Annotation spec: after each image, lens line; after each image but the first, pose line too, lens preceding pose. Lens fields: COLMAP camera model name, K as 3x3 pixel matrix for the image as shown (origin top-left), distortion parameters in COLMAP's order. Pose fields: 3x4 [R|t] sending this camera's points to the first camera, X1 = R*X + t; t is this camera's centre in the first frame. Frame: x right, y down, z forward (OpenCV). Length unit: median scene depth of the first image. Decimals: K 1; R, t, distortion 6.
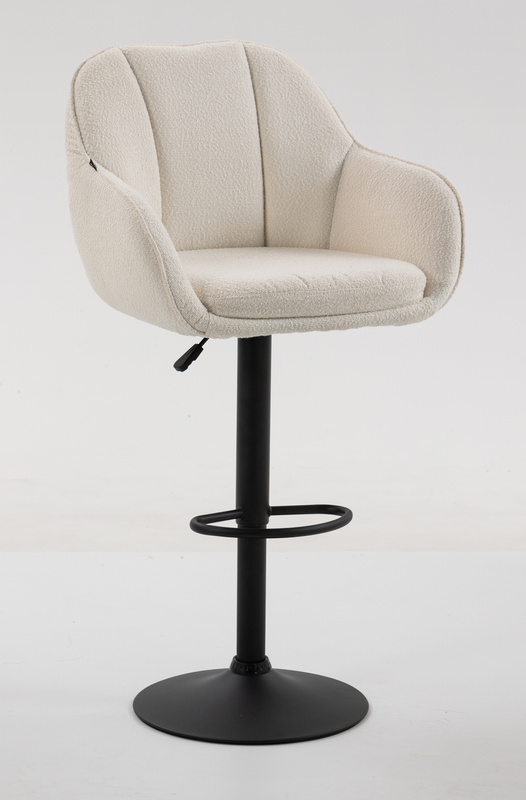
lens RADIAL K [[2064.8, 0, 260.8], [0, 2064.8, 399.7], [0, 0, 1]] dist [-0.100350, 0.000000]
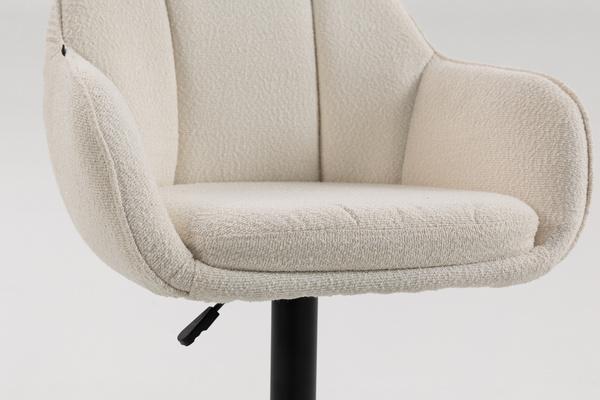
lens RADIAL K [[1130.1, 0, 301.1], [0, 1130.1, 196.2], [0, 0, 1]] dist [-0.016072, 0.000000]
pose [[0.997046, 0.014183, -0.075489, 0.029492], [-0.022498, 0.993624, -0.110473, -0.022606], [0.073441, 0.111845, 0.991008, 0.612159]]
